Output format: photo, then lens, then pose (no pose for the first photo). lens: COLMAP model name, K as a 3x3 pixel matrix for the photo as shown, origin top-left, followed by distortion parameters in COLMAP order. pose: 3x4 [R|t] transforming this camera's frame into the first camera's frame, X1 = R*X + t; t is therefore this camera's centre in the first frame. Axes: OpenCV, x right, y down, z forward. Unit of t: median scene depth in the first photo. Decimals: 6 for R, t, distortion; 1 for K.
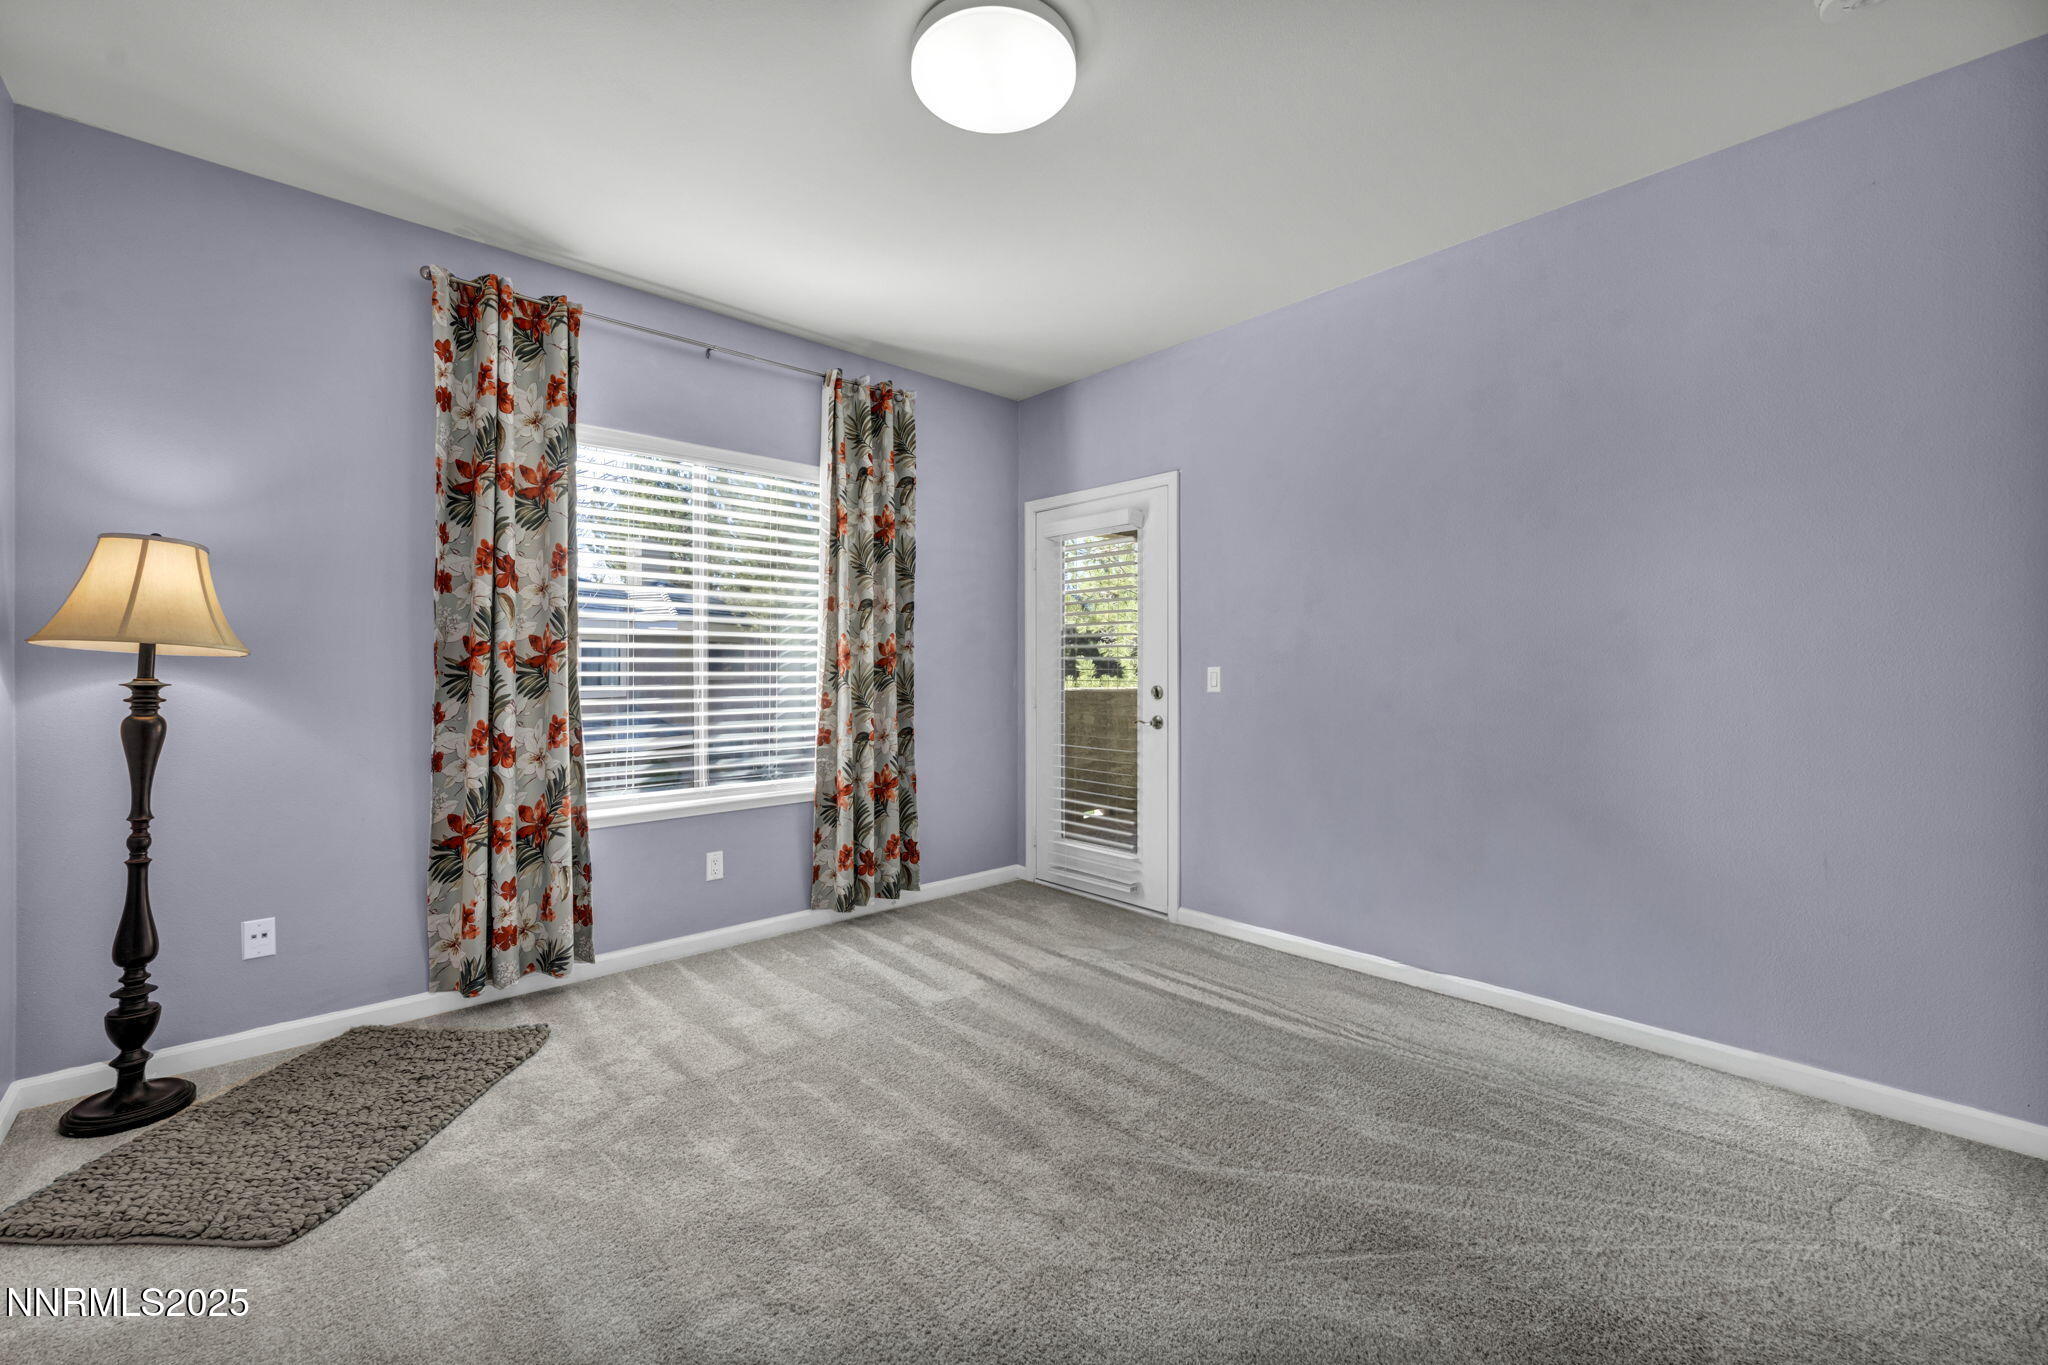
lens RADIAL K [[836.5, 0, 1039.1], [0, 836.5, 670.4], [0, 0, 1]] dist [-0.001898, 0.000492]
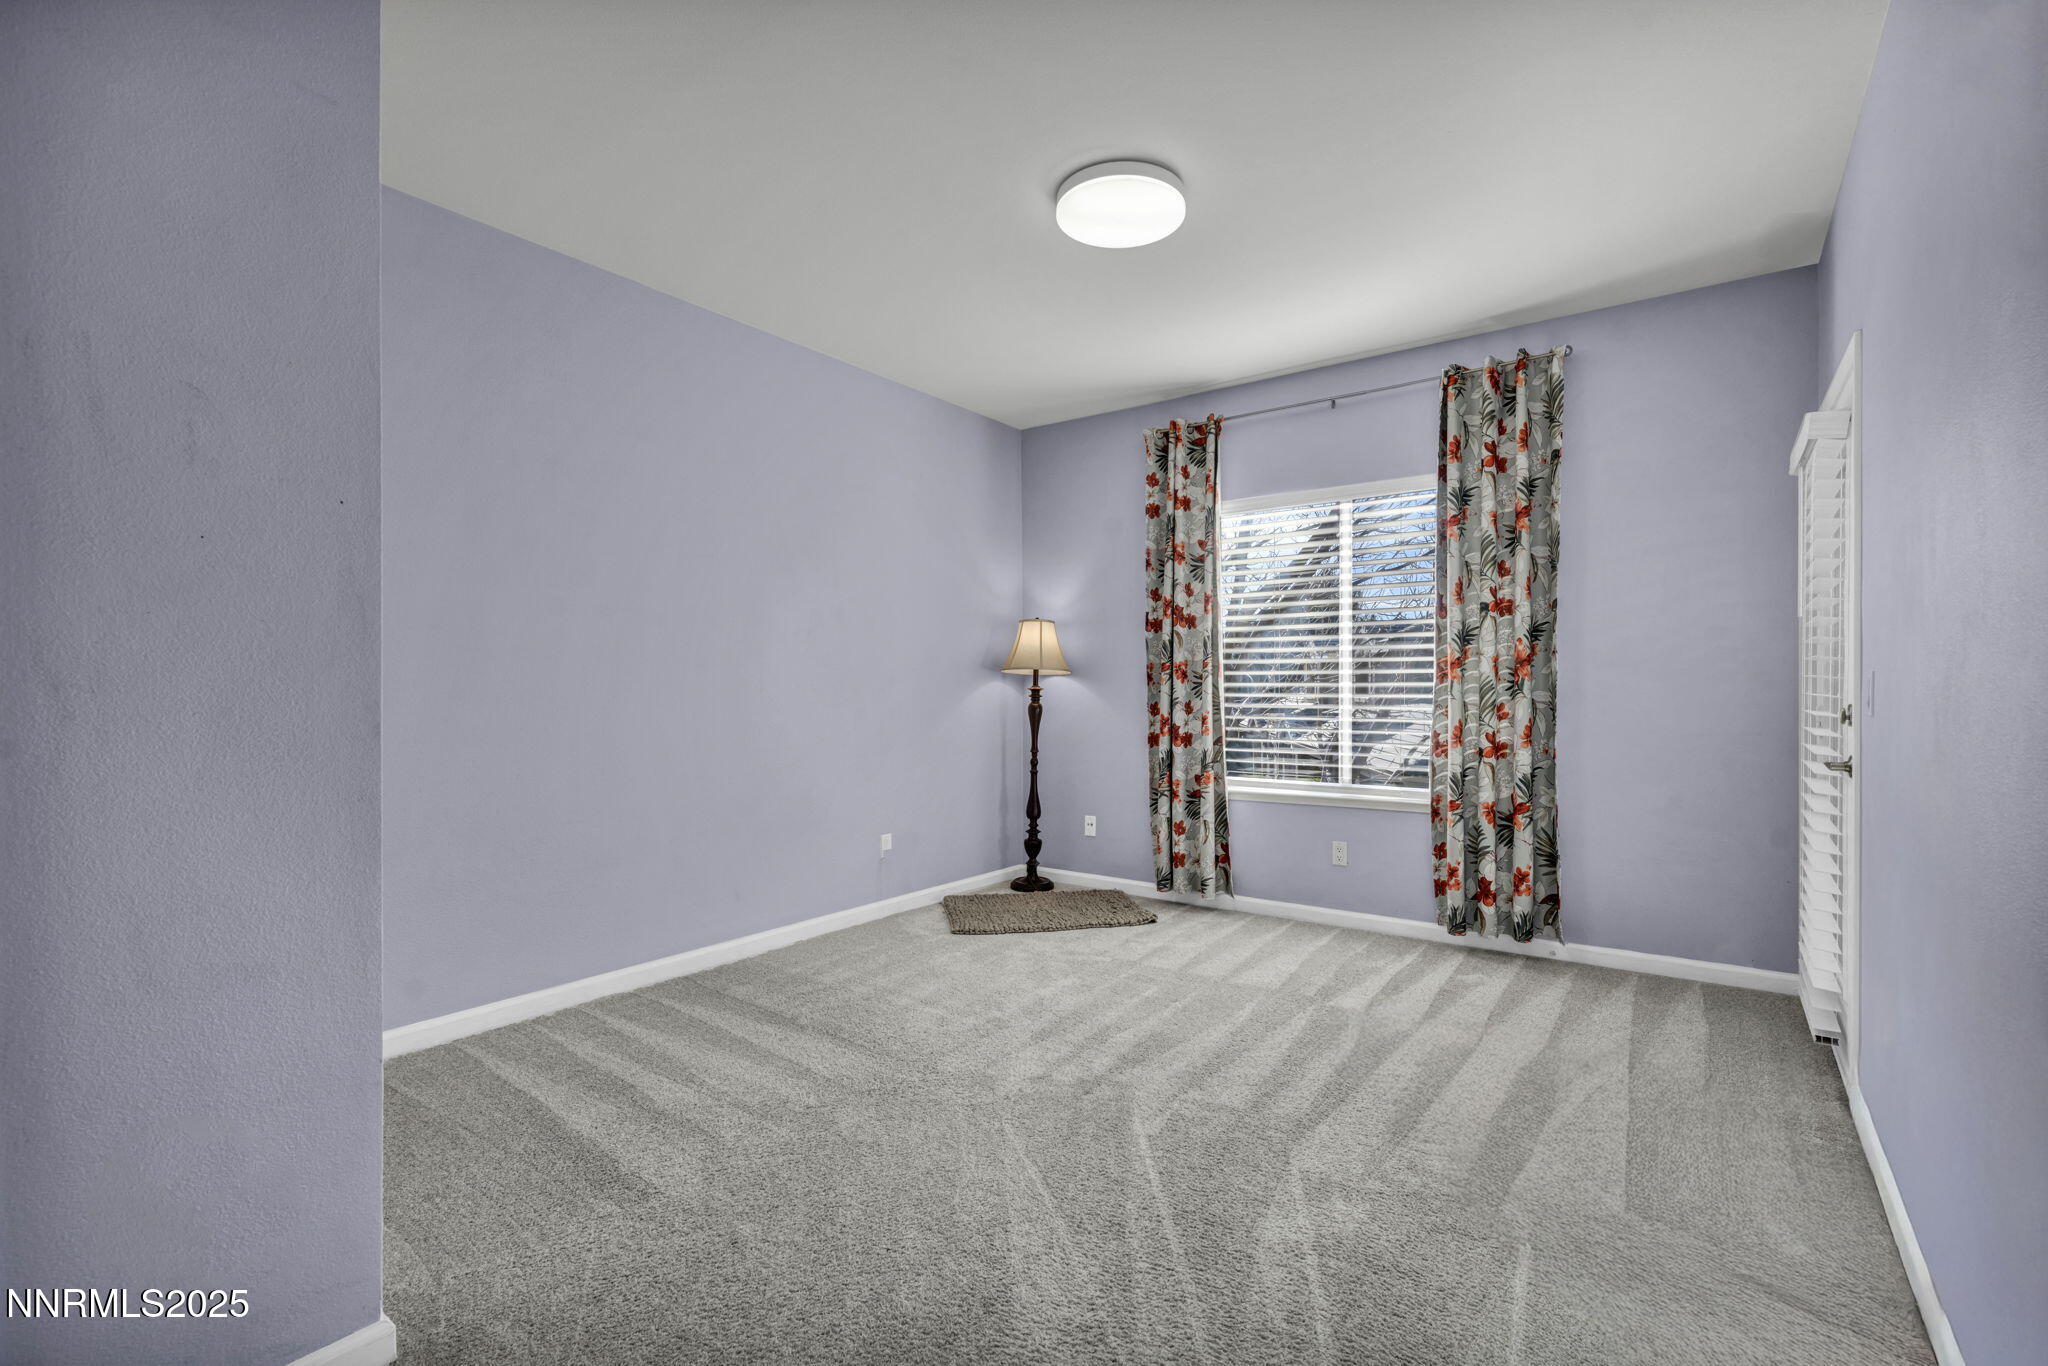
lens RADIAL K [[954.5, 0, 1035.4], [0, 954.5, 685.8], [0, 0, 1]] dist [-0.003082, -0.001477]
pose [[0.165899, 0.003637, -0.986136, 1.028097], [0.003338, 0.999985, 0.004250, -0.000360], [0.986137, -0.003996, 0.165885, 0.473773]]
